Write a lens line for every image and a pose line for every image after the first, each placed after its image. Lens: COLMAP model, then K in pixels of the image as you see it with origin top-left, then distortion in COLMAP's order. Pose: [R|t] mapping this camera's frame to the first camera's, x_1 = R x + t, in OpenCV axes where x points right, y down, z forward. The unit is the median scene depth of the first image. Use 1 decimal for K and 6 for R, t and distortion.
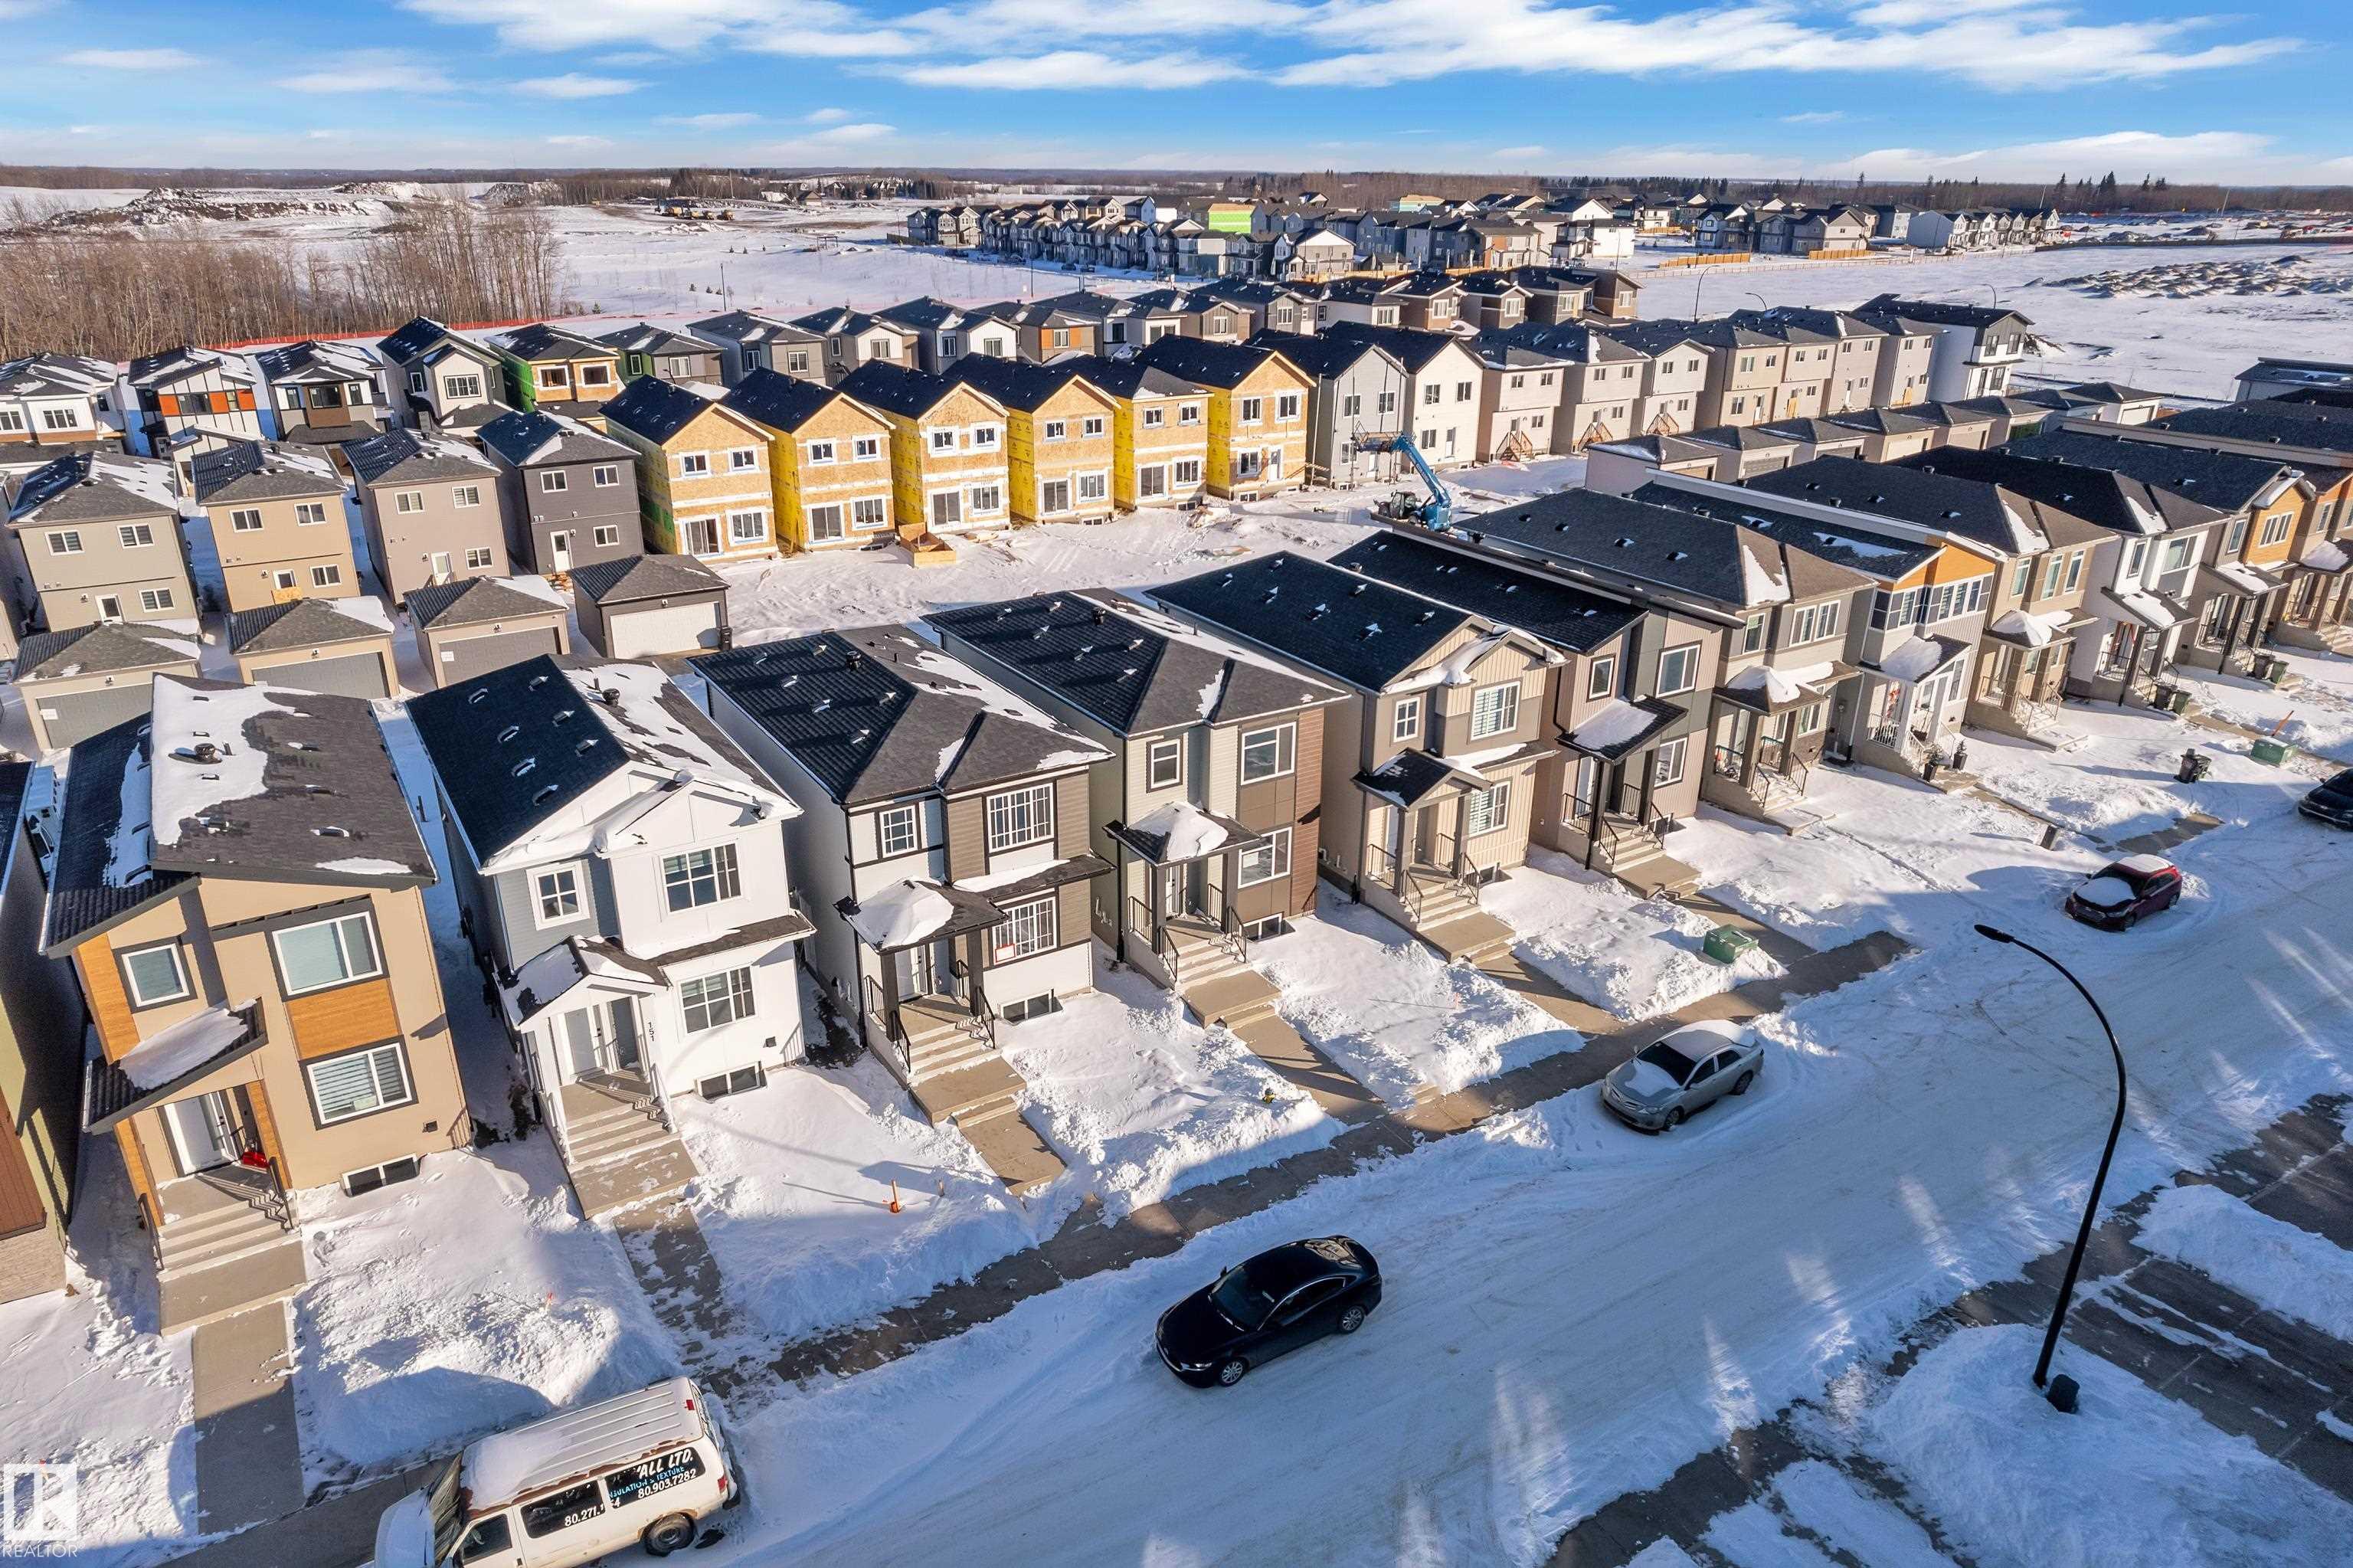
lens RADIAL K [[1478.6, 0, 1176.5], [0, 1478.6, 784.0], [0, 0, 1]] dist [0.000204, 0.000342]
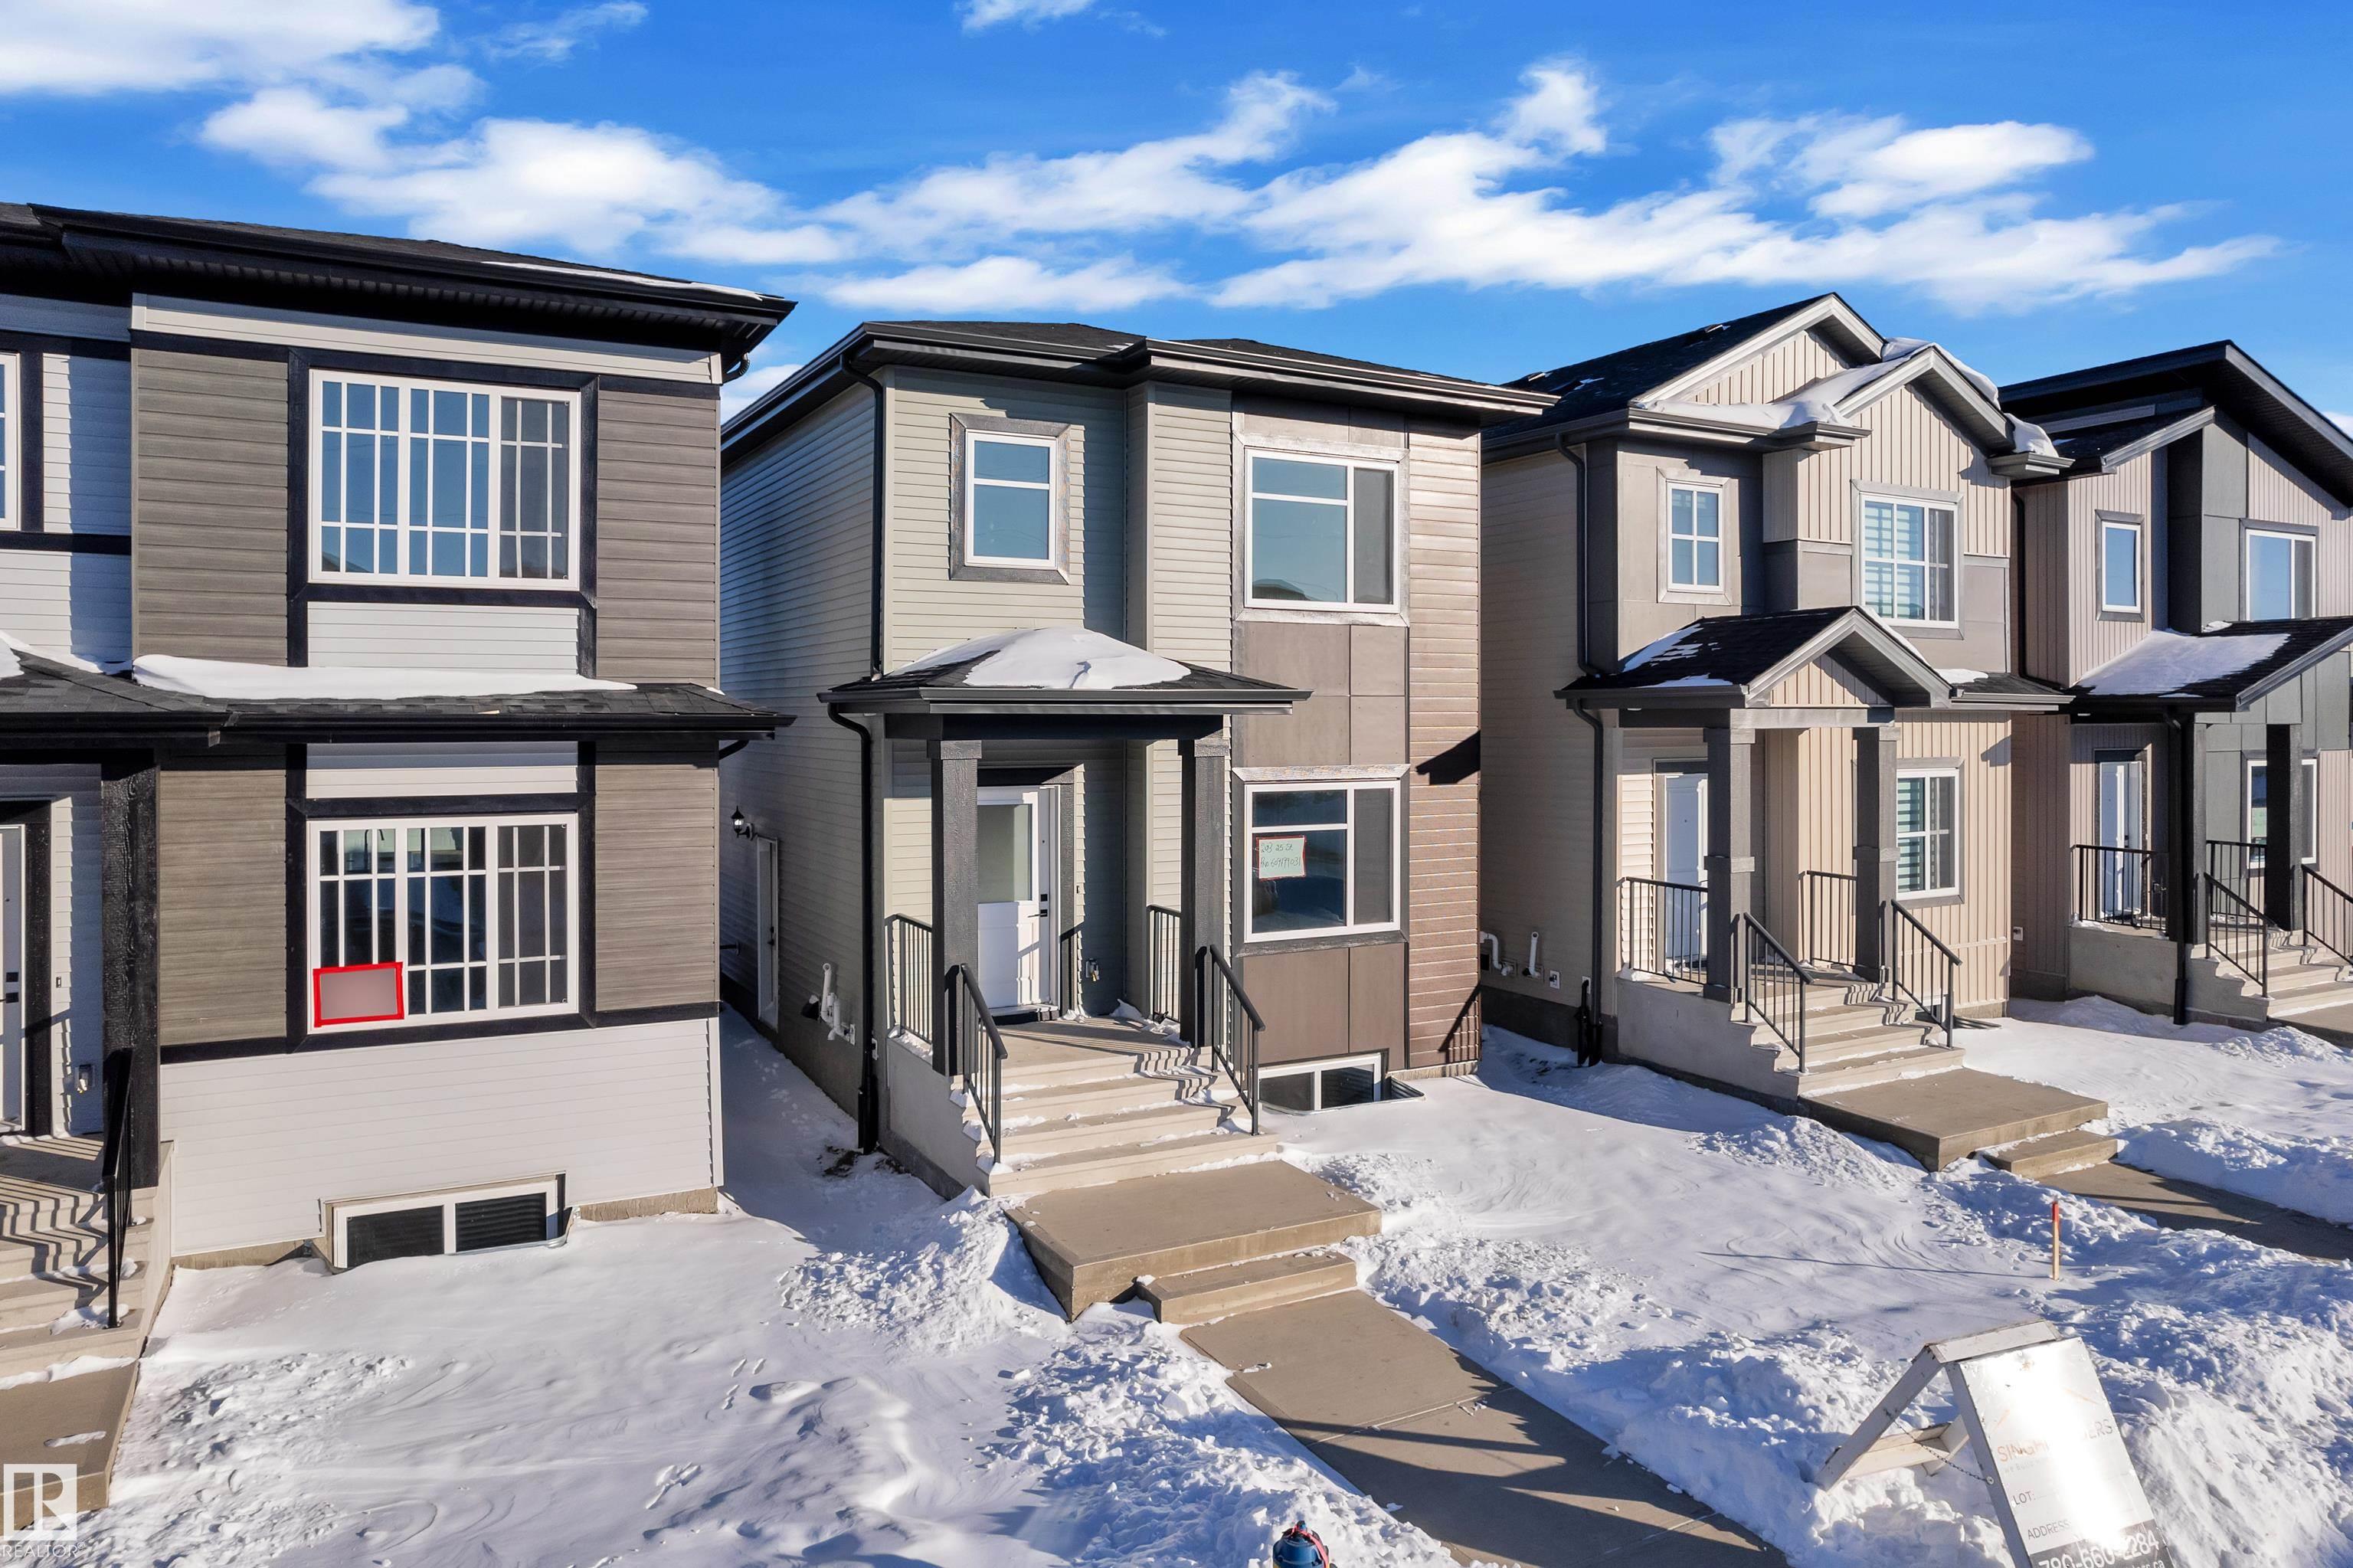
lens RADIAL K [[1504.1, 0, 1168.0], [0, 1504.1, 743.6], [0, 0, 1]] dist [-0.044894, 0.001482]
pose [[0.996845, -0.008078, -0.078964, 0.052395], [-0.021596, 0.929680, -0.367735, 0.156011], [0.076382, 0.368280, 0.926572, 0.680048]]
